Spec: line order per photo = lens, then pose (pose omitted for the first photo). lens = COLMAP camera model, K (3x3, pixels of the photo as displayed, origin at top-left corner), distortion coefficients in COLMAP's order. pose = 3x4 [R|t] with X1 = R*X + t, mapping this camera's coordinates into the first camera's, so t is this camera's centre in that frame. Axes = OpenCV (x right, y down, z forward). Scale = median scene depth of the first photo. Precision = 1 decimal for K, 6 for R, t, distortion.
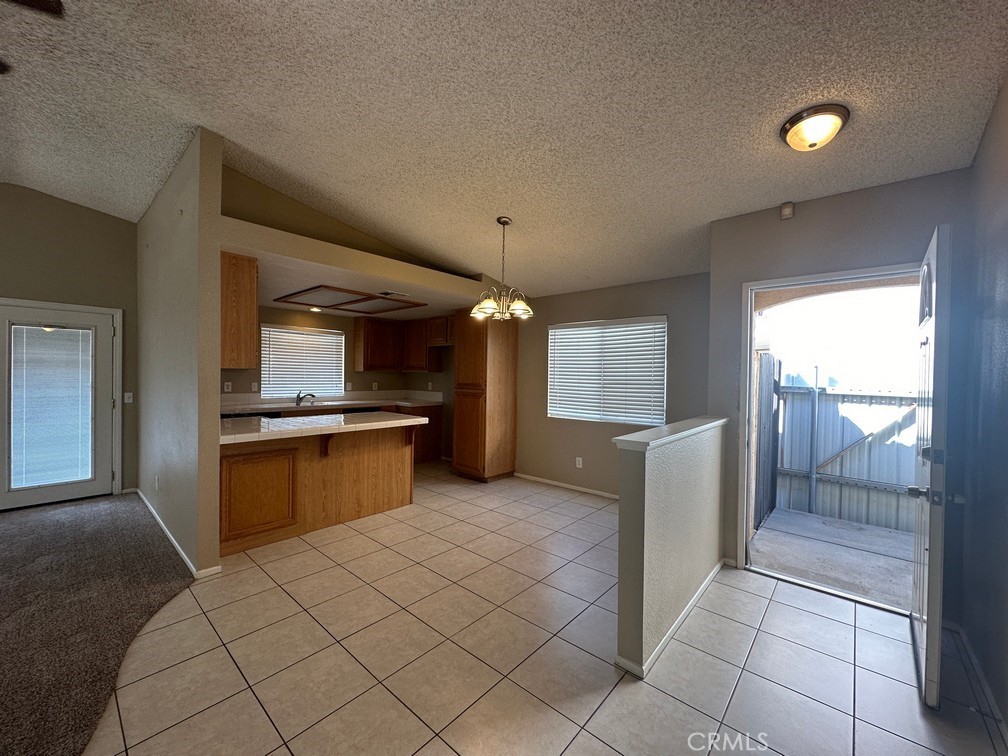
lens RADIAL K [[401.2, 0, 504.0], [0, 401.2, 378.0], [0, 0, 1]] dist [-0.004462, 0.001045]
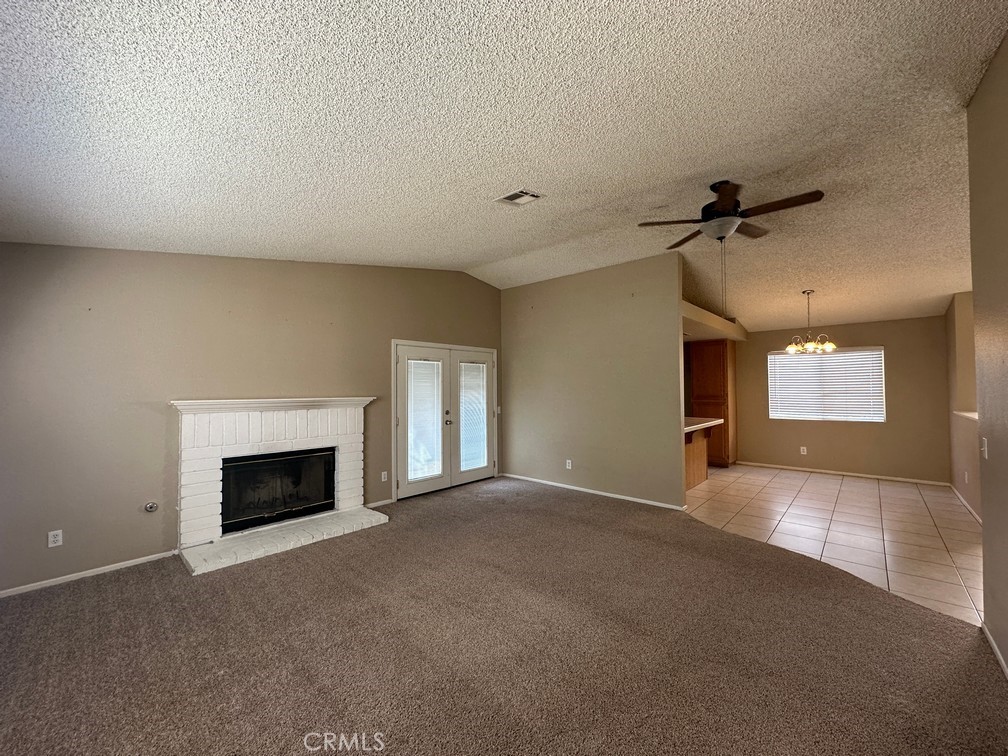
lens RADIAL K [[401.2, 0, 505.5], [0, 401.2, 379.2], [0, 0, 1]] dist [-0.004462, 0.001045]
pose [[0.999690, -0.020713, -0.013838, -0.909176], [0.020266, 0.999292, -0.031709, -0.015342], [0.014485, 0.031419, 0.999401, -0.455388]]
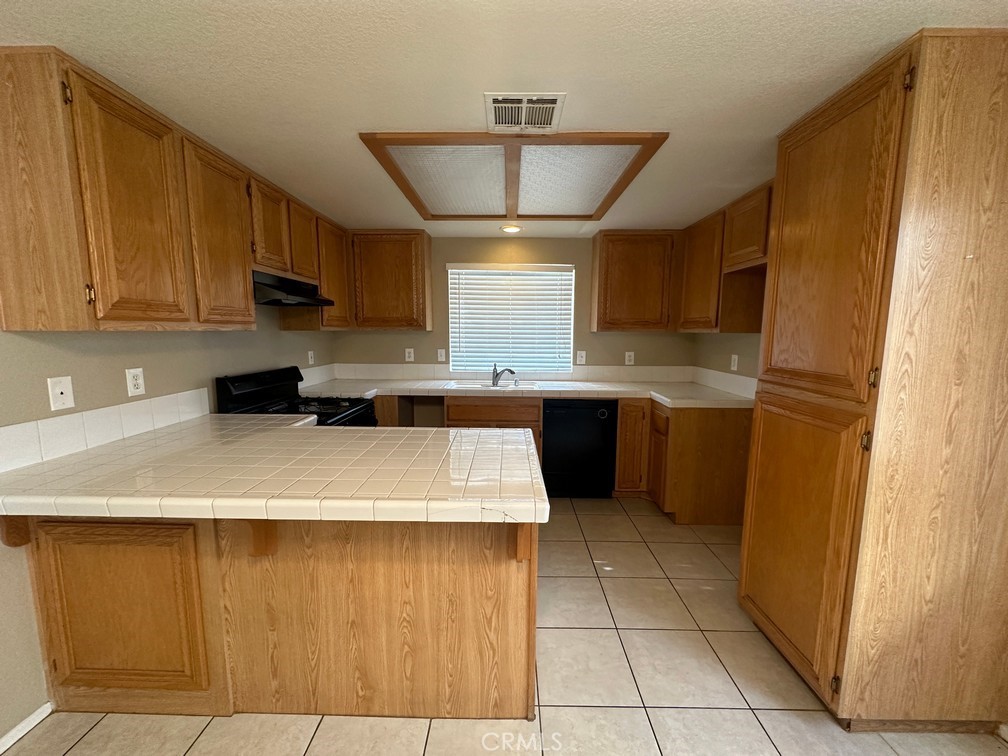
lens RADIAL K [[401.2, 0, 501.8], [0, 401.2, 378.2], [0, 0, 1]] dist [-0.004462, 0.001045]
pose [[0.648394, 0.080395, -0.757048, -0.008823], [-0.003163, 0.994684, 0.102921, -0.013163], [0.761298, -0.064339, 0.645202, 0.759022]]
